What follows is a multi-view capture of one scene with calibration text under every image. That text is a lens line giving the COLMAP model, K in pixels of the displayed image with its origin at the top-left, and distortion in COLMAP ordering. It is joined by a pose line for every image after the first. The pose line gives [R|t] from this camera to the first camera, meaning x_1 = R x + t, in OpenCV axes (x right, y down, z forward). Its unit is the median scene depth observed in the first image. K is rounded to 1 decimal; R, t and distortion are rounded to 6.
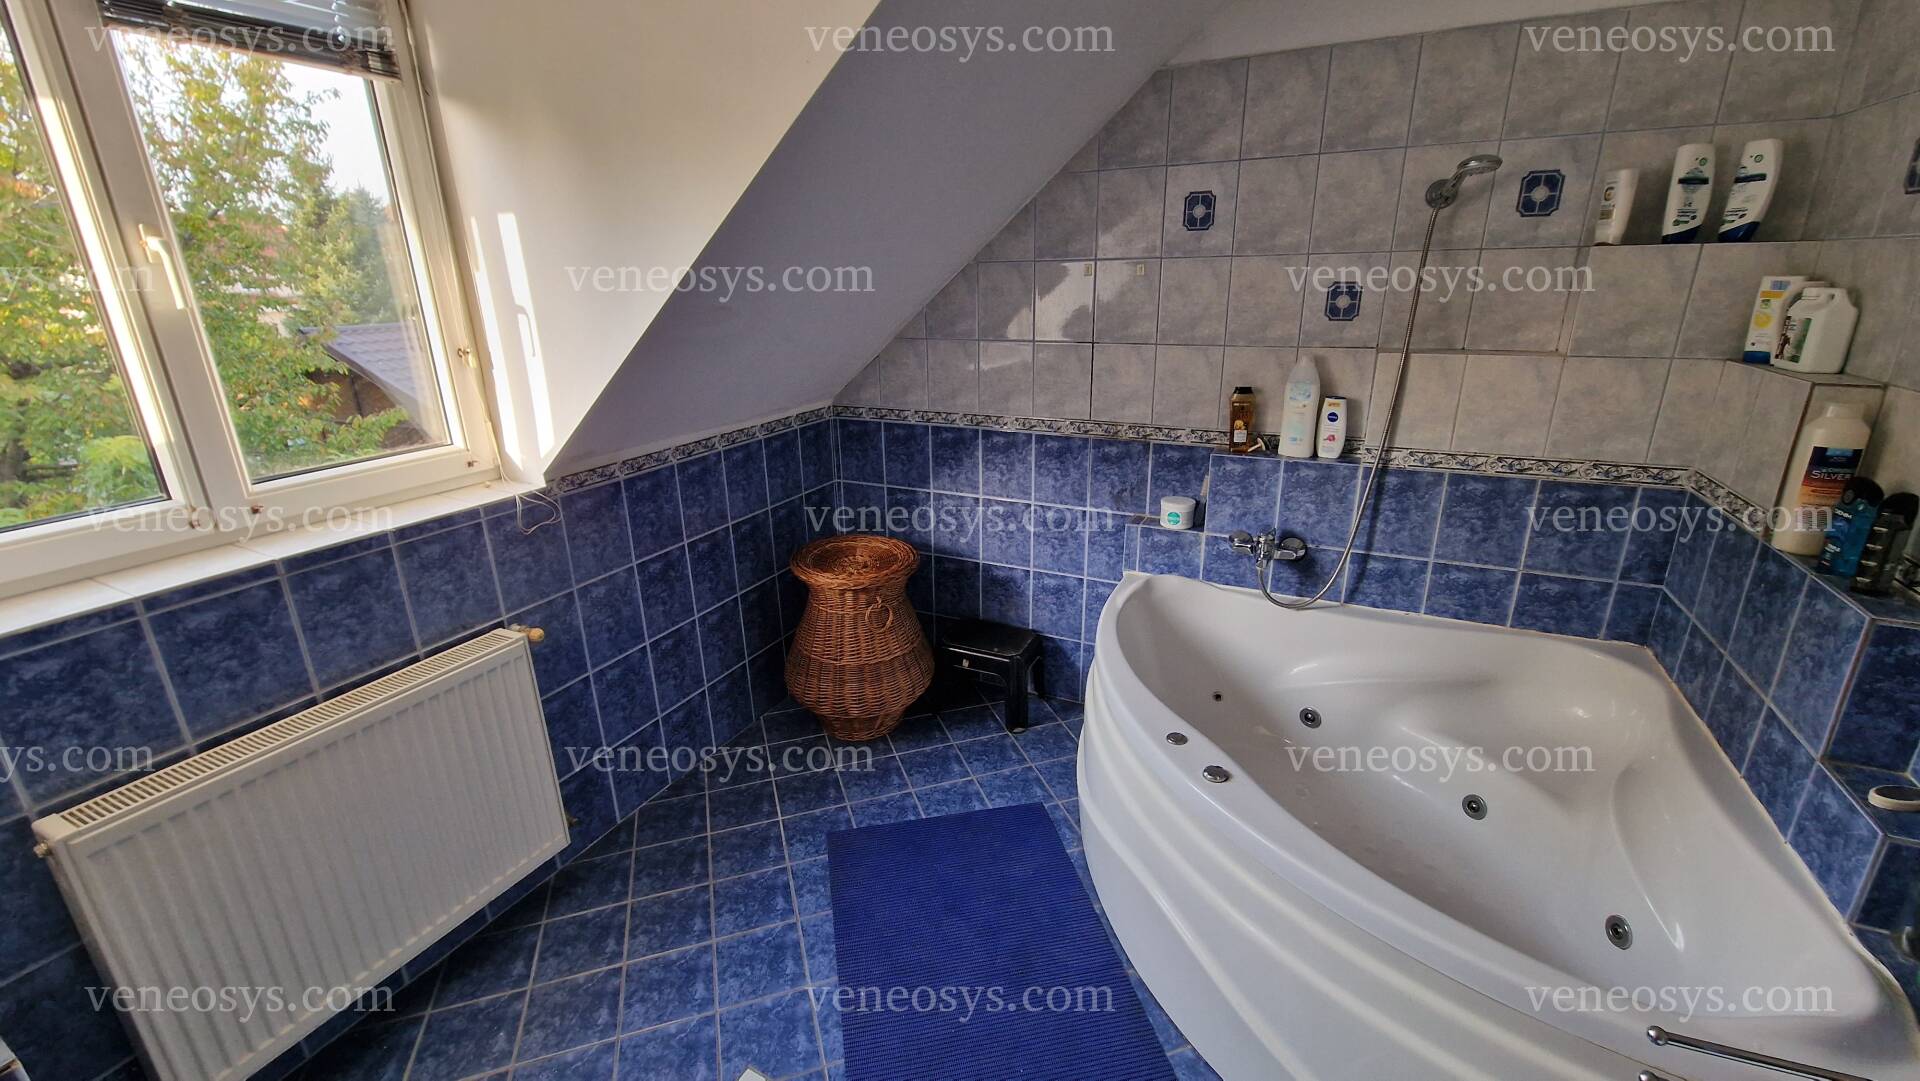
lens RADIAL K [[787.2, 0, 944.6], [0, 787.2, 535.7], [0, 0, 1]] dist [-0.001756, -0.002006]
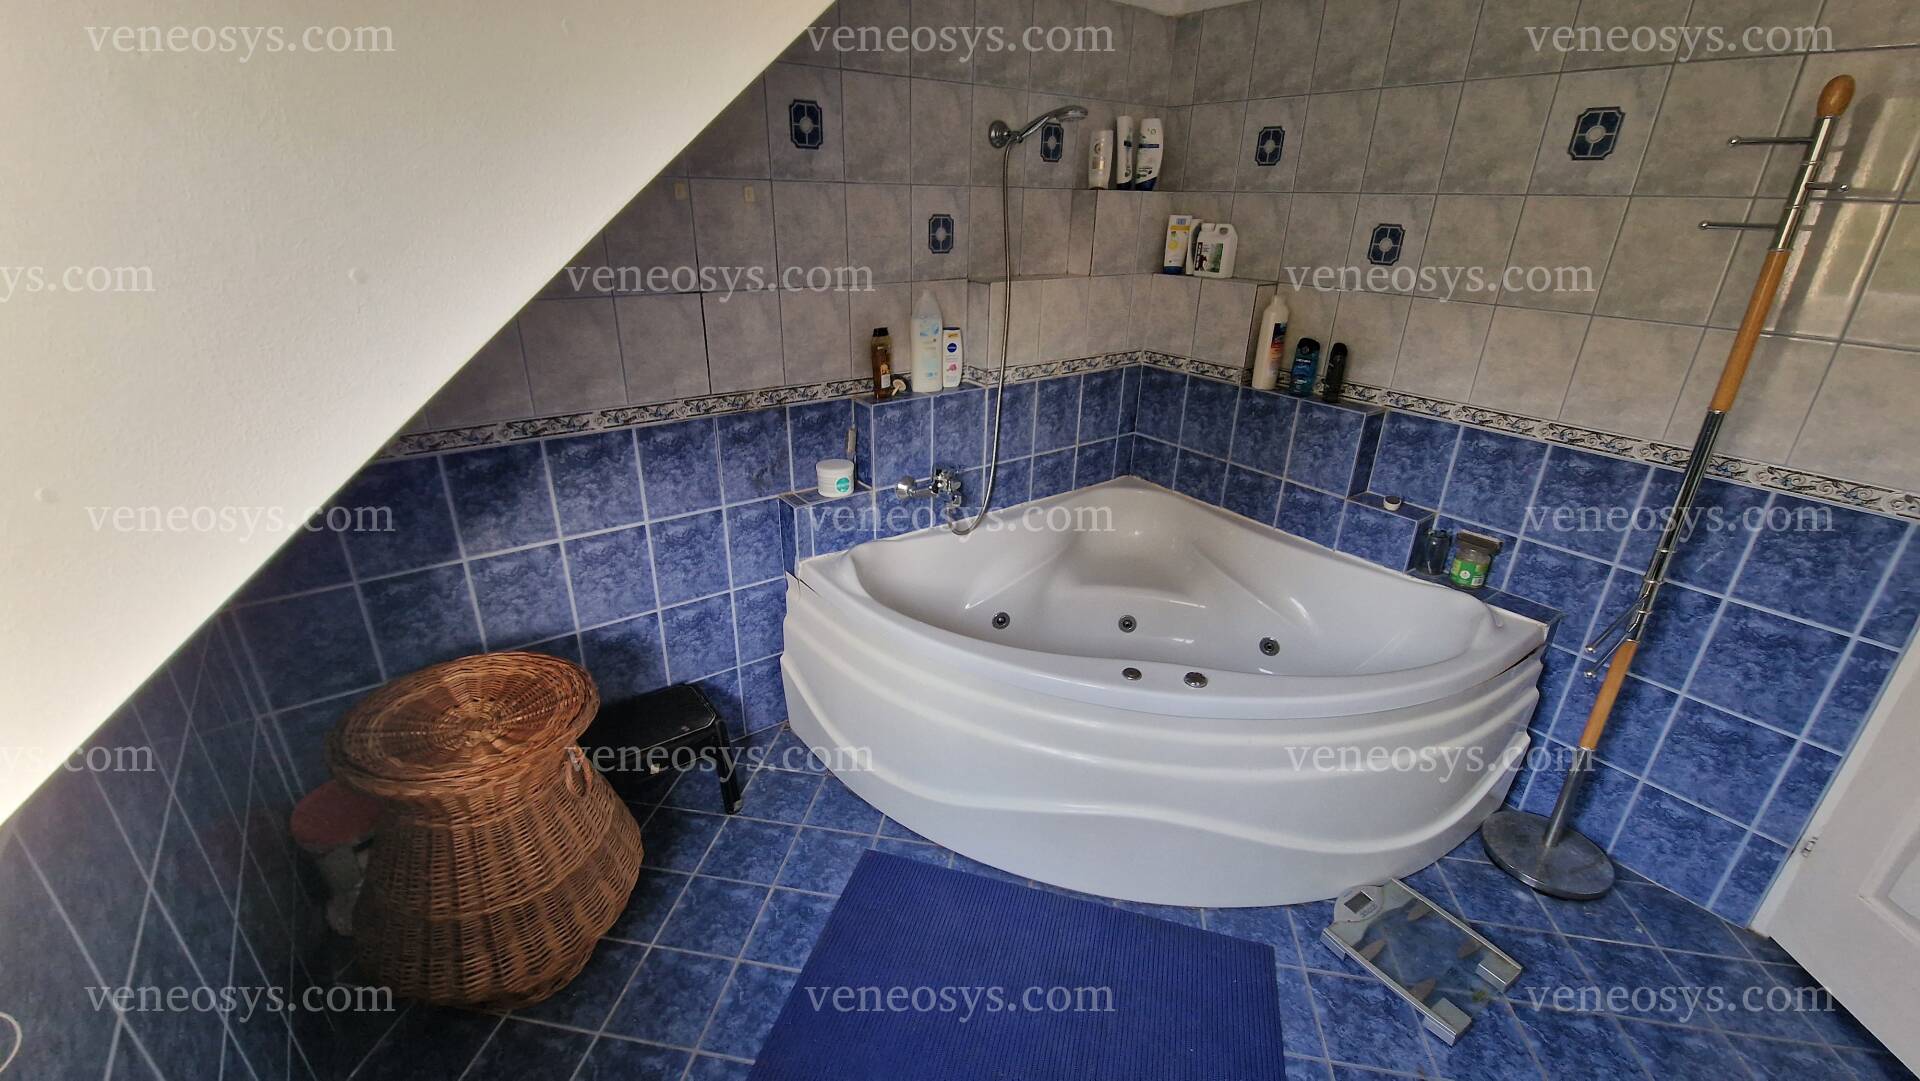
lens RADIAL K [[787.2, 0, 952.7], [0, 787.2, 535.8], [0, 0, 1]] dist [-0.001756, -0.002006]
pose [[0.451033, -0.326378, 0.830690, -0.449380], [0.254663, 0.939108, 0.230703, -0.154550], [-0.855404, 0.107491, 0.506685, 0.488812]]
